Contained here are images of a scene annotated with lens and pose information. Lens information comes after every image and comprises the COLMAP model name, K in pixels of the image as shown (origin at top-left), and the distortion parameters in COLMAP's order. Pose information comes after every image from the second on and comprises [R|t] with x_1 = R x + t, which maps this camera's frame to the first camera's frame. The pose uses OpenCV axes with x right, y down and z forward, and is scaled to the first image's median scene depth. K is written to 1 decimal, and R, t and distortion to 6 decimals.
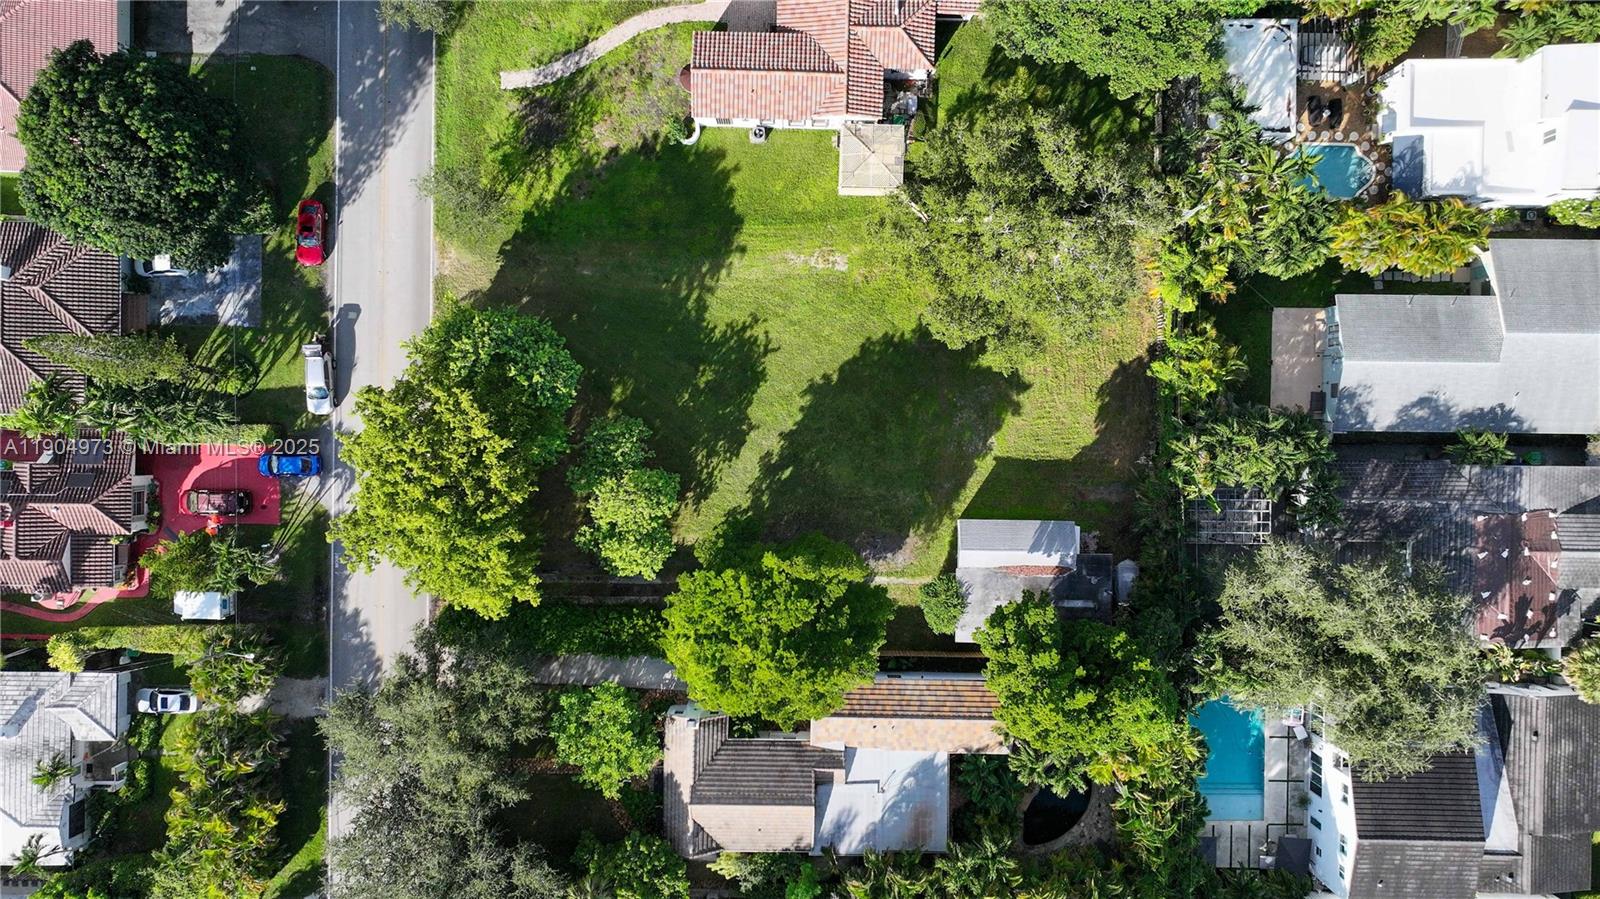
lens RADIAL K [[1110.4, 0, 796.4], [0, 1110.4, 484.4], [0, 0, 1]] dist [0.002262, 0.009047]
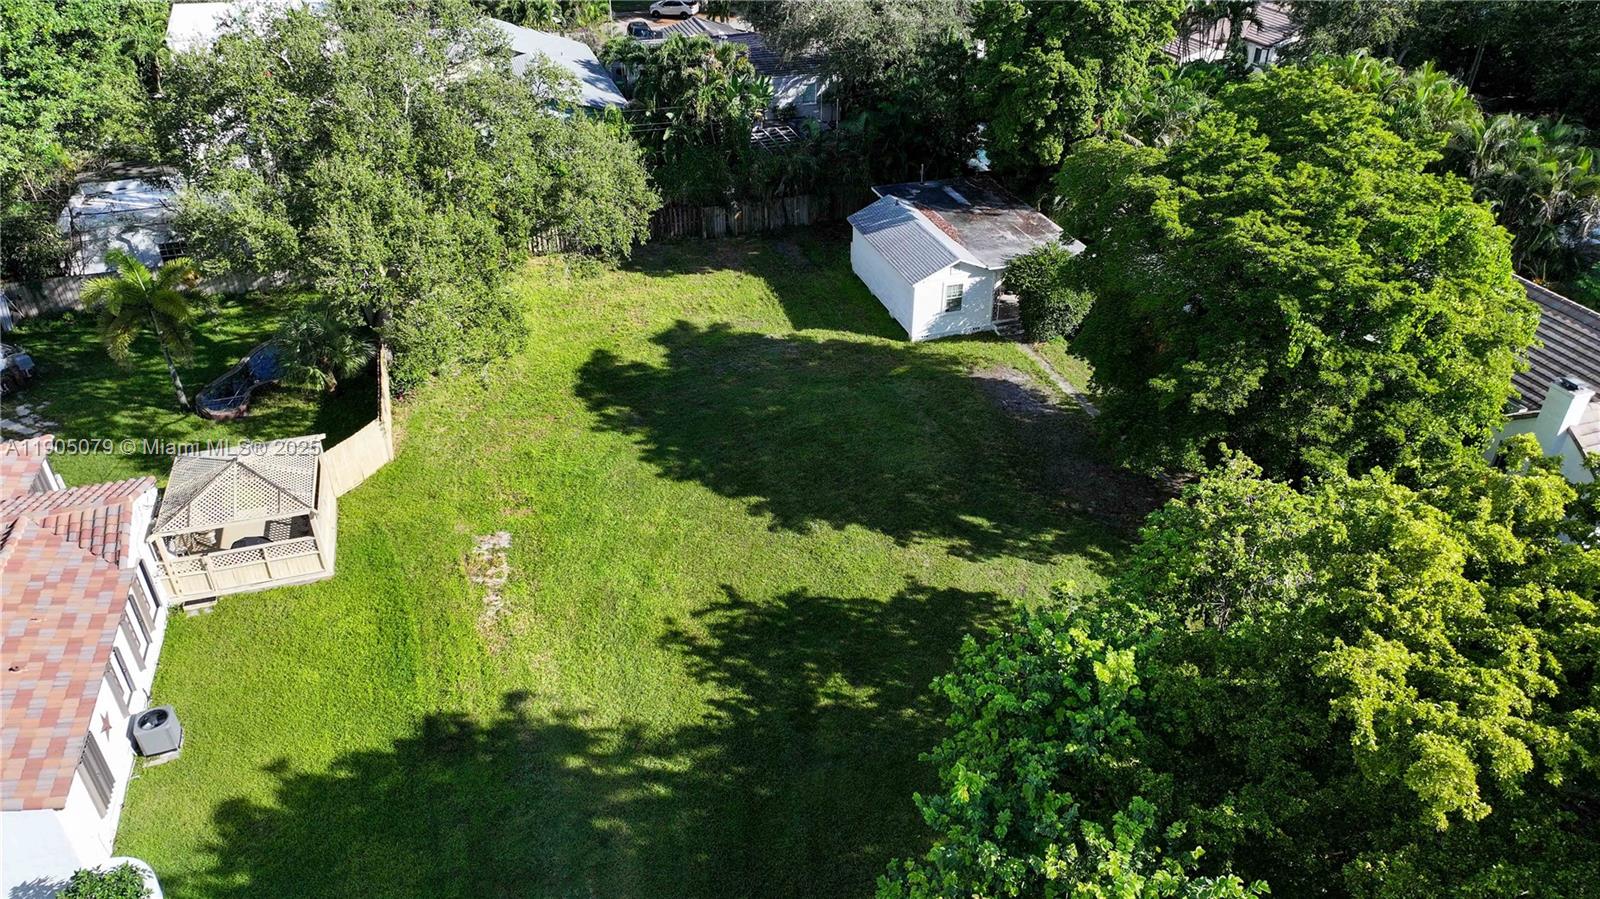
lens RADIAL K [[1110.4, 0, 812.8], [0, 1110.4, 455.6], [0, 0, 1]] dist [0.002262, 0.009047]
pose [[-0.331243, -0.490734, 0.805890, -0.364889], [0.940512, -0.240155, 0.240338, -0.188209], [0.075596, 0.837559, 0.541091, 0.746842]]
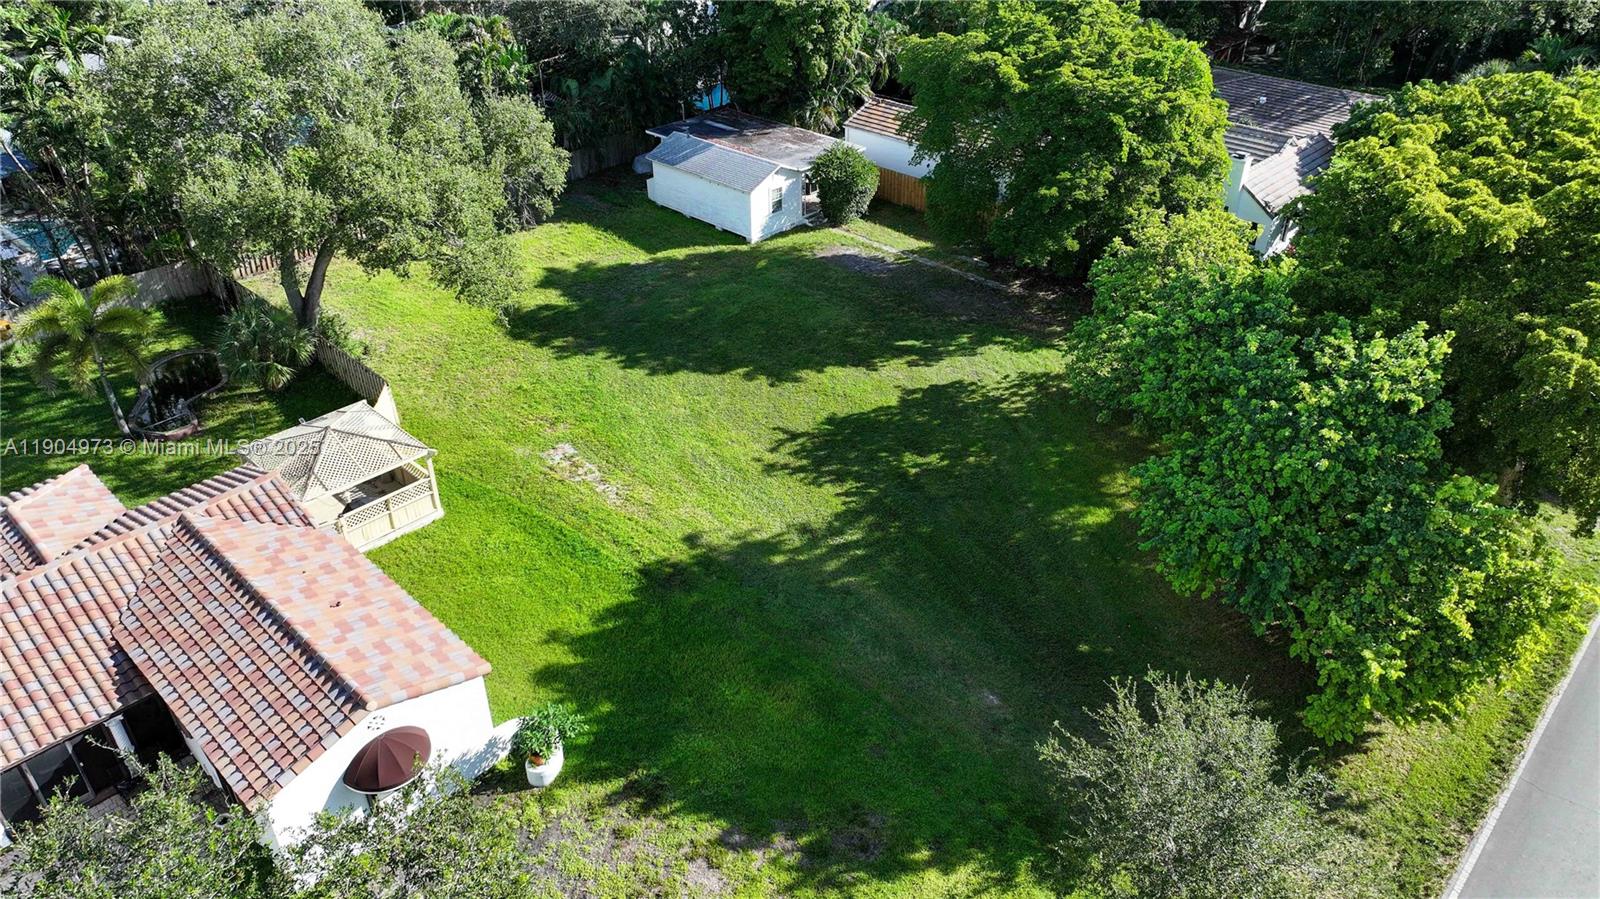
lens RADIAL K [[1110.4, 0, 808.4], [0, 1110.4, 454.2], [0, 0, 1]] dist [0.002262, 0.009047]
pose [[-0.745092, -0.339314, 0.574199, -0.346684], [0.663426, -0.465586, 0.585743, -0.441921], [0.068588, 0.817371, 0.572014, 0.730898]]
